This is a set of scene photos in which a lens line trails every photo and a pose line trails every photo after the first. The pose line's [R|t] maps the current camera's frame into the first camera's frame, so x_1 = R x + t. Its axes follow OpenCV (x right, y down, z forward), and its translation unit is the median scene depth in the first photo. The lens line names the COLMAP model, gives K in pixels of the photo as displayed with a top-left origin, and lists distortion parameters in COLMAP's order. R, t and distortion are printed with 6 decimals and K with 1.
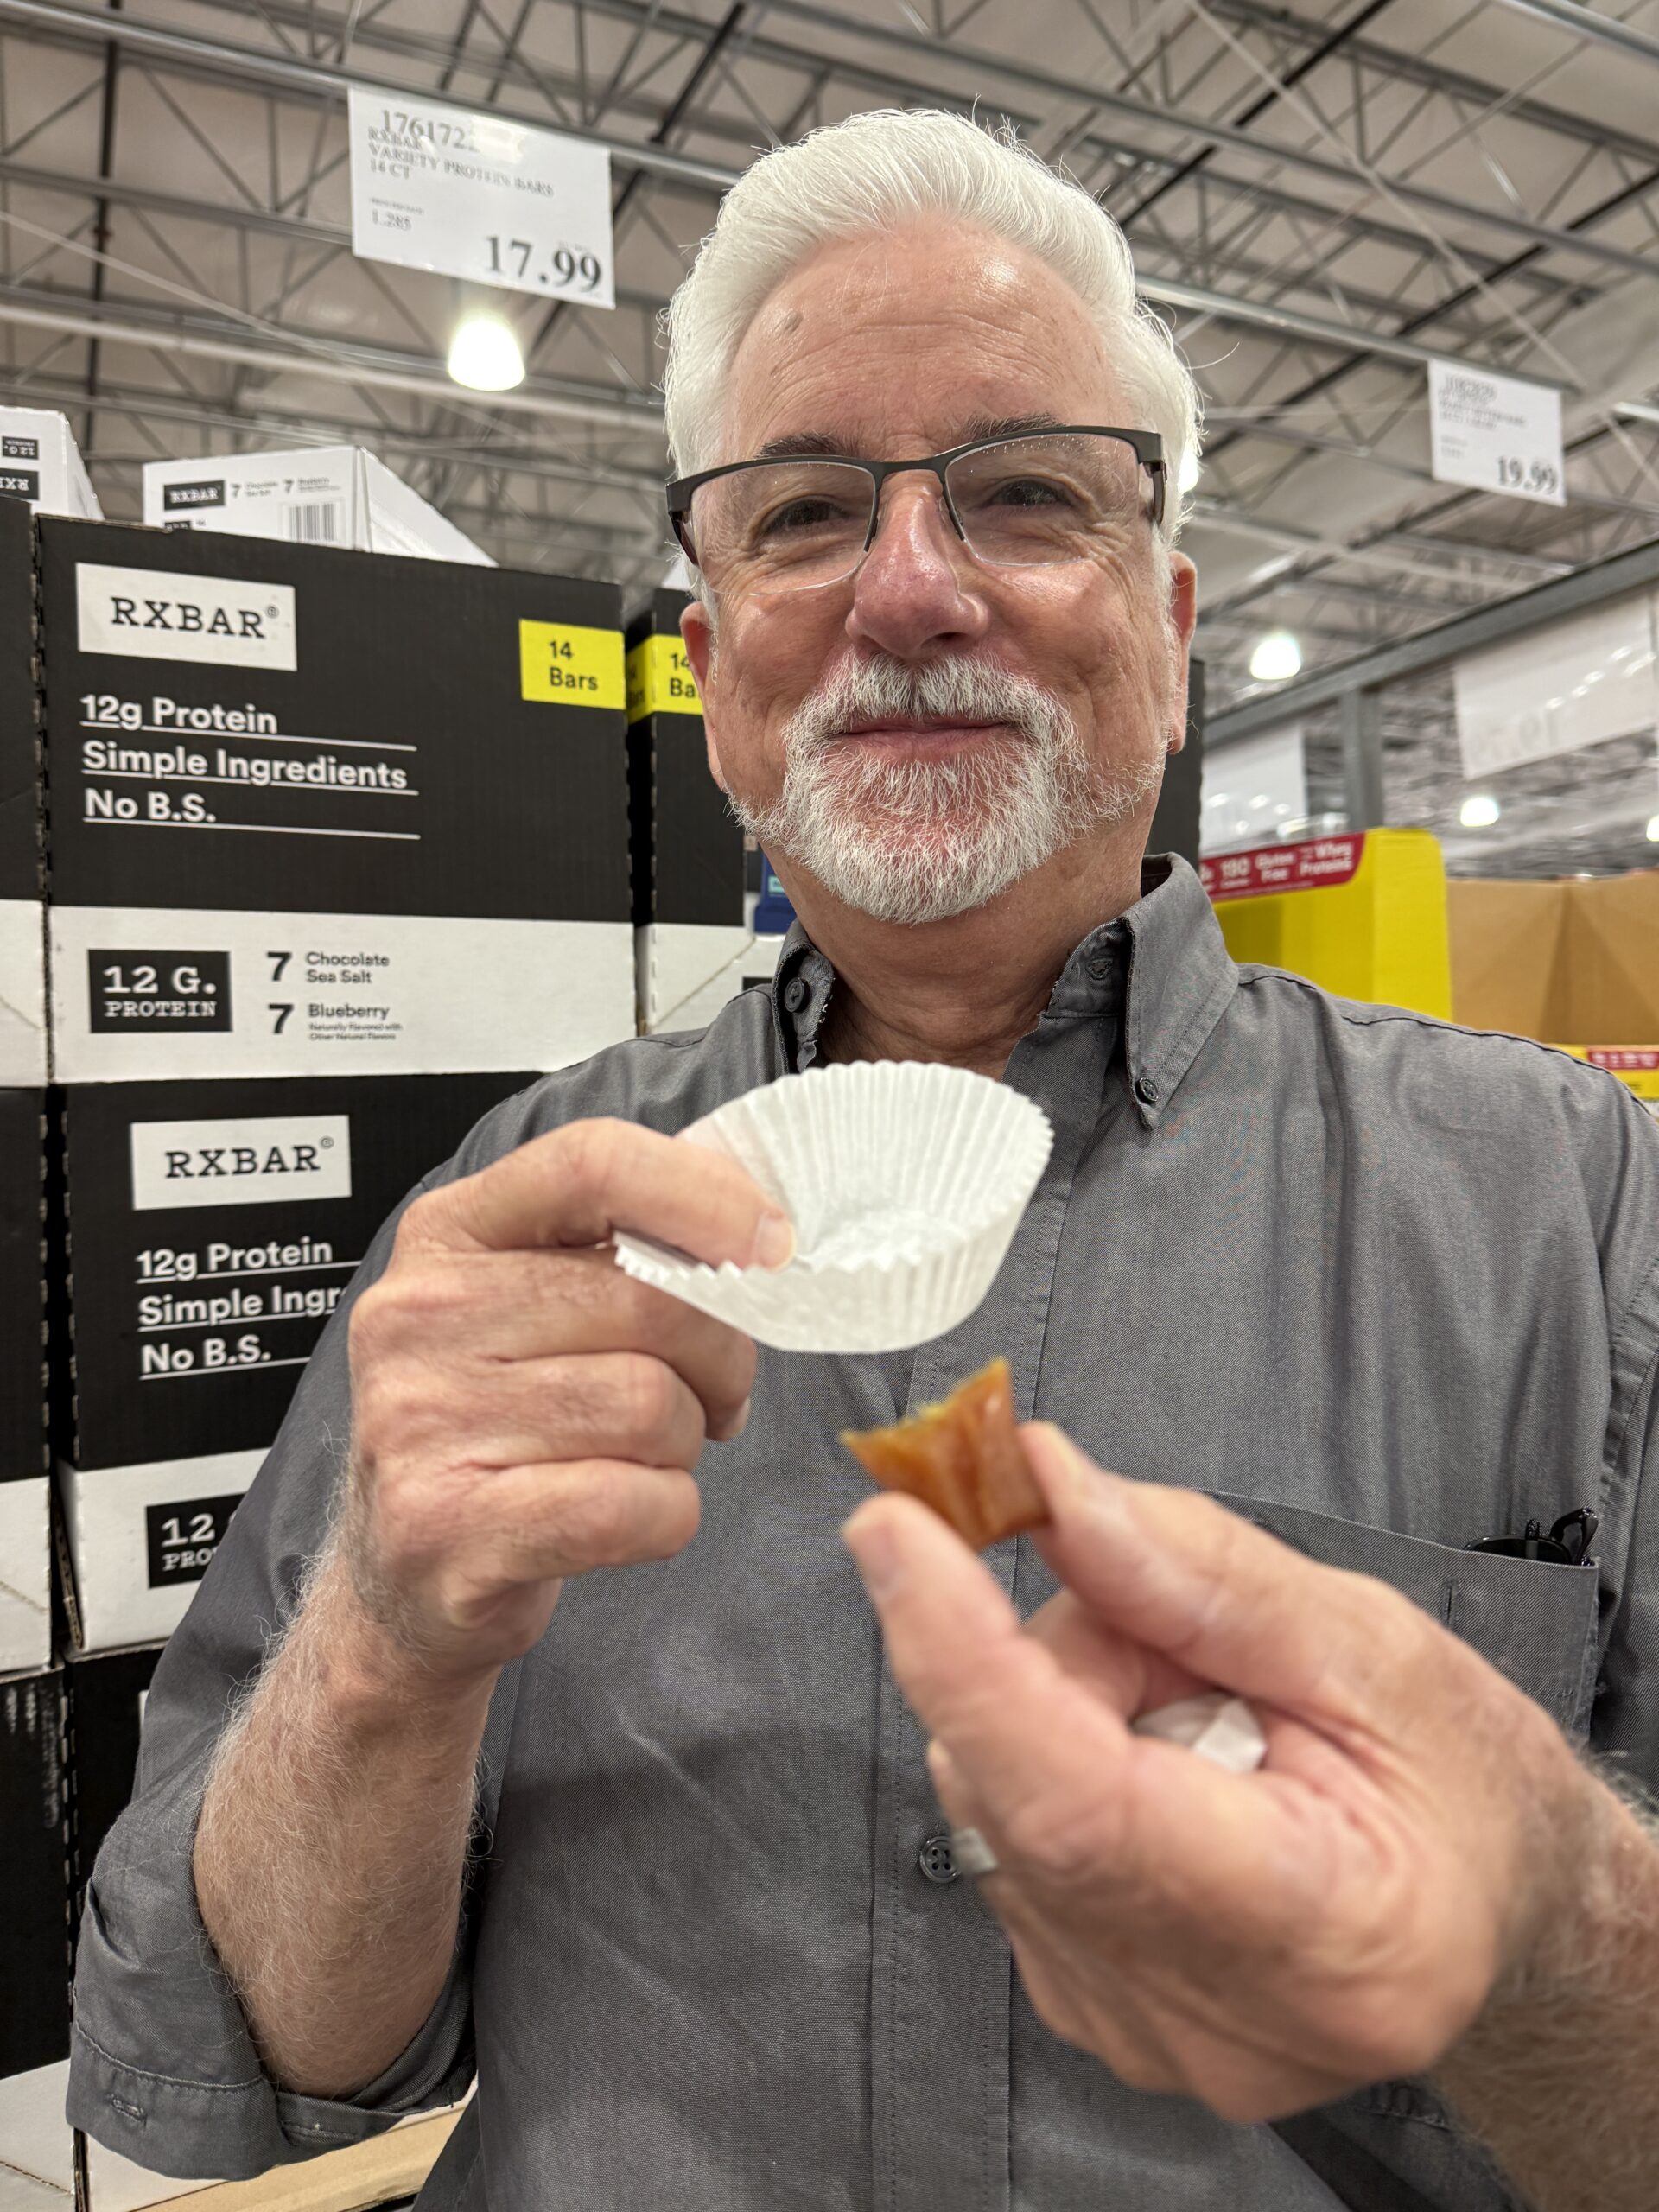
lens RADIAL K [[1675.5, 0, 829.5], [0, 1675.5, 1106.0], [0, 0, 1]] dist [-0.002346, -0.012589]
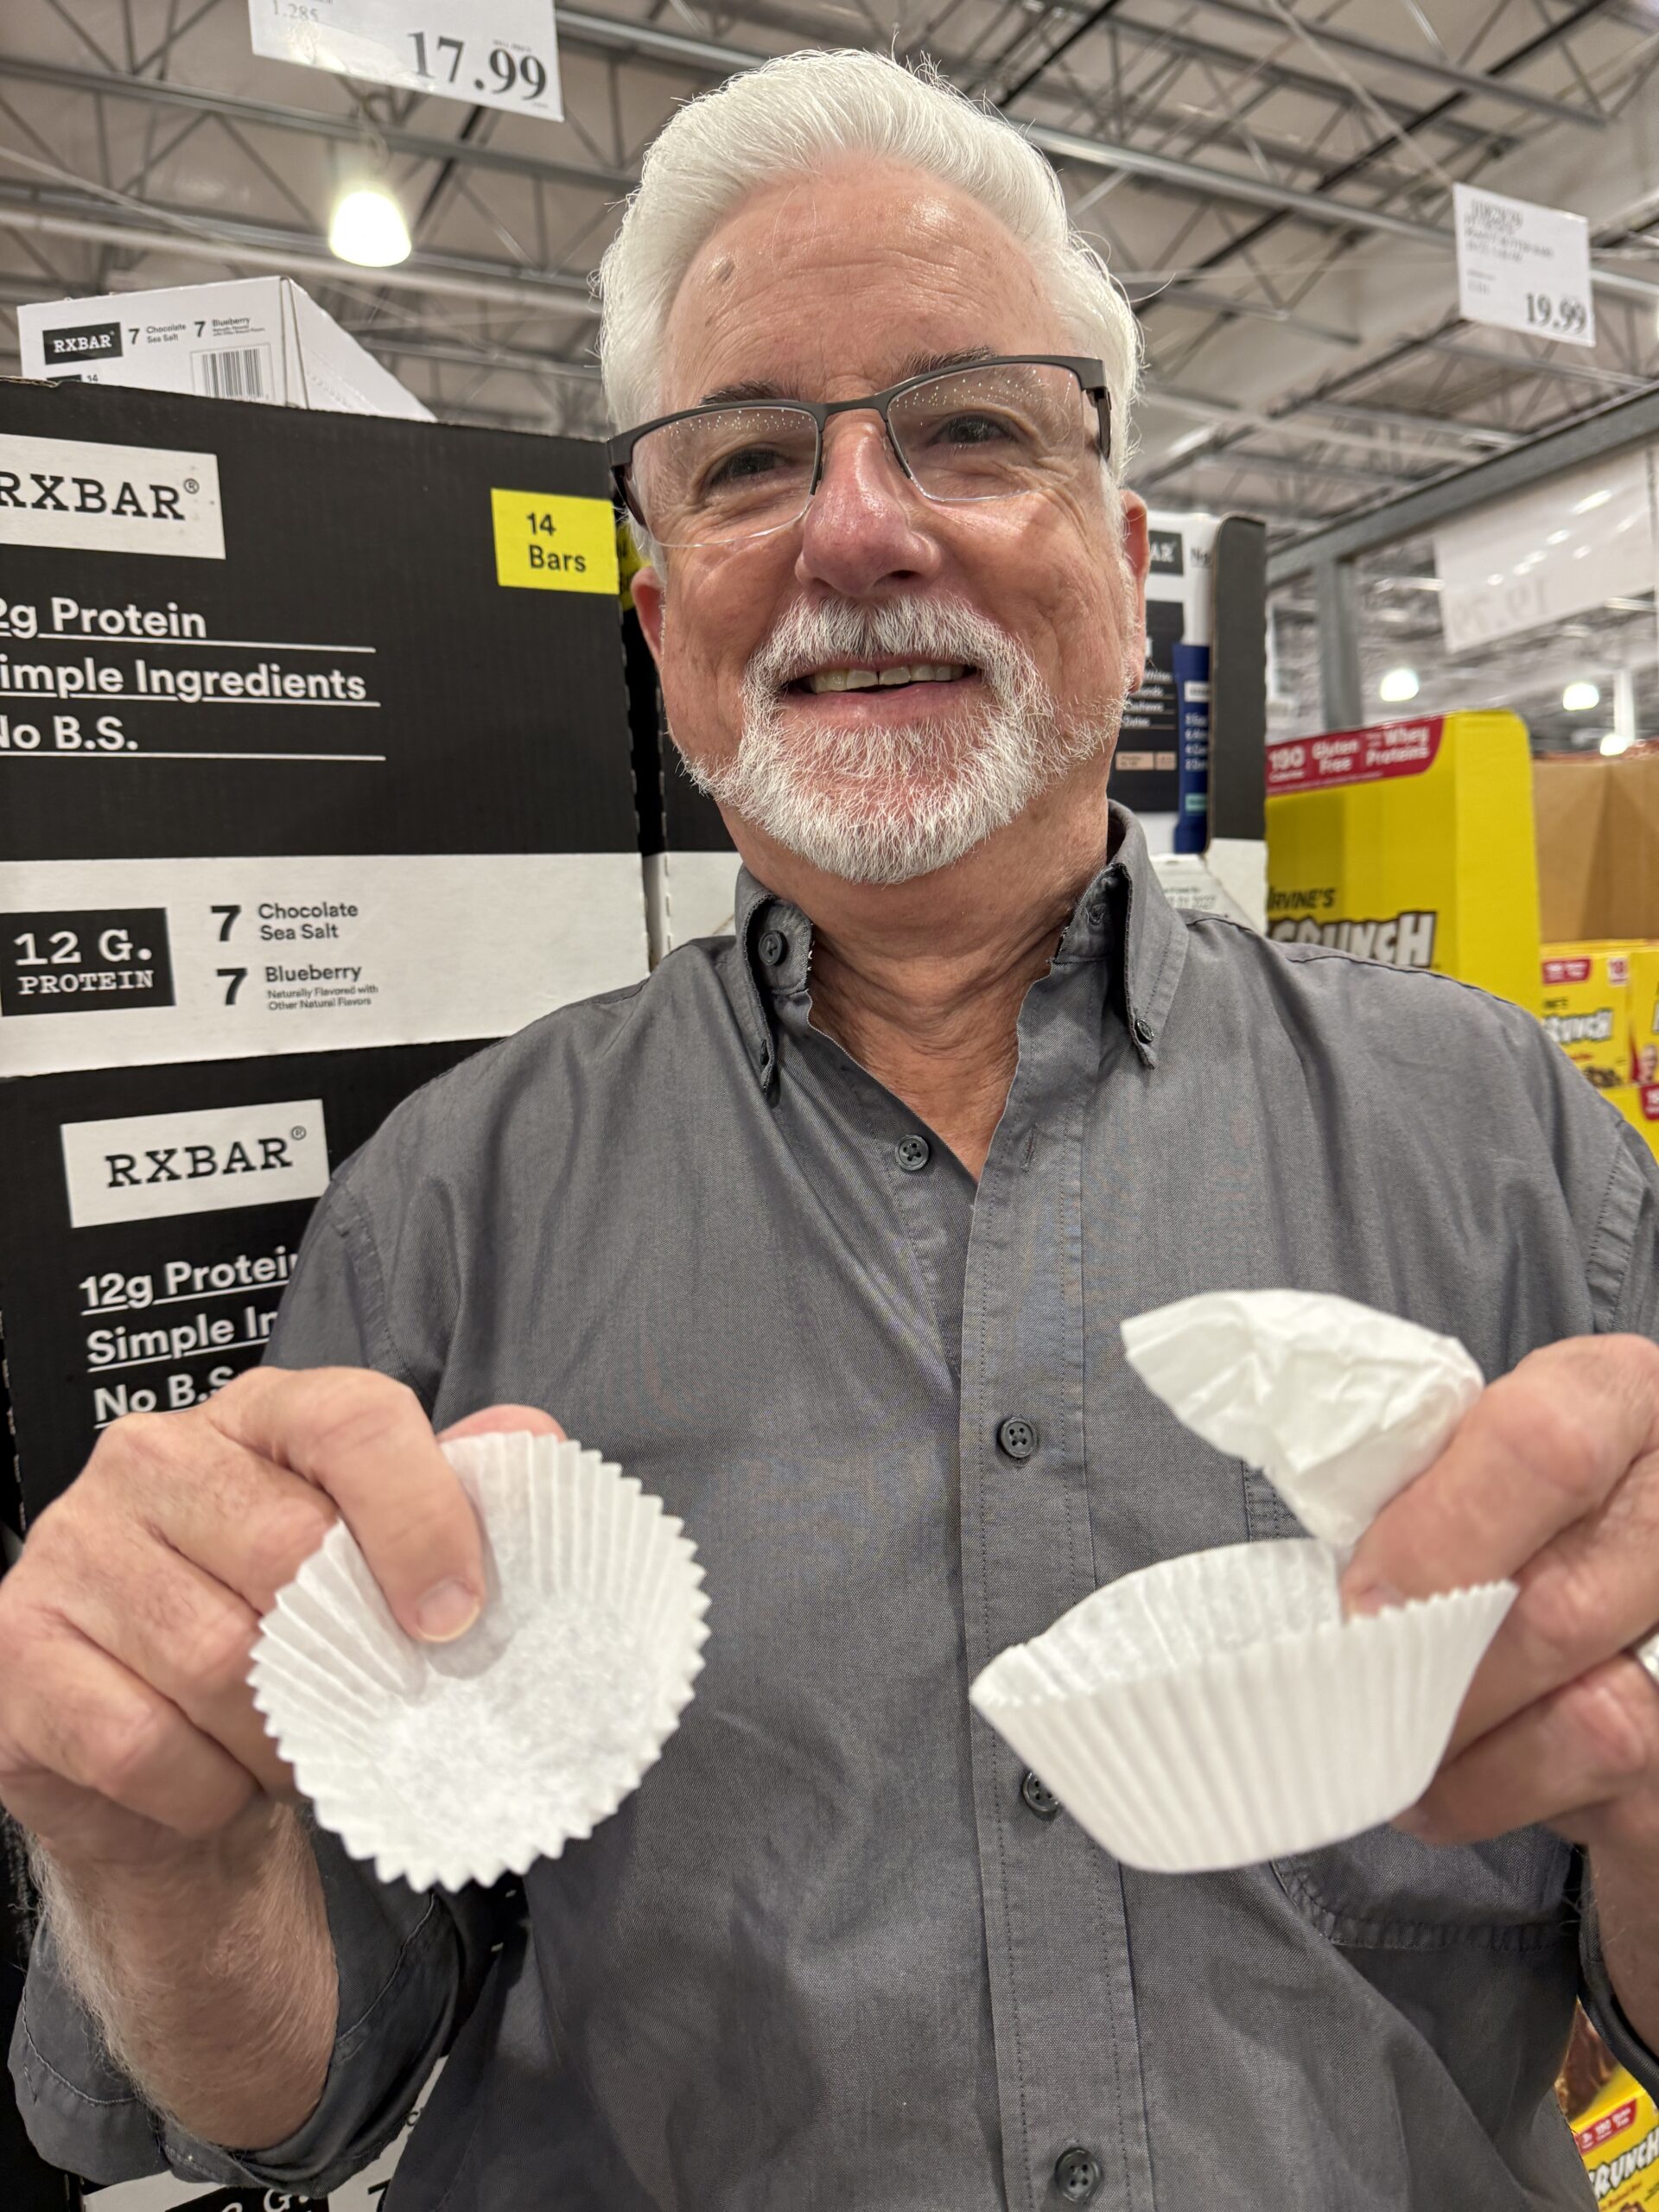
lens RADIAL K [[1659.4, 0, 824.7], [0, 1659.4, 1119.0], [0, 0, 1]] dist [-0.027183, 0.013376]
pose [[0.998019, -0.043831, 0.045123, -0.072649], [0.040496, 0.996556, 0.072362, -0.033034], [-0.048140, -0.070391, 0.996357, 0.160302]]
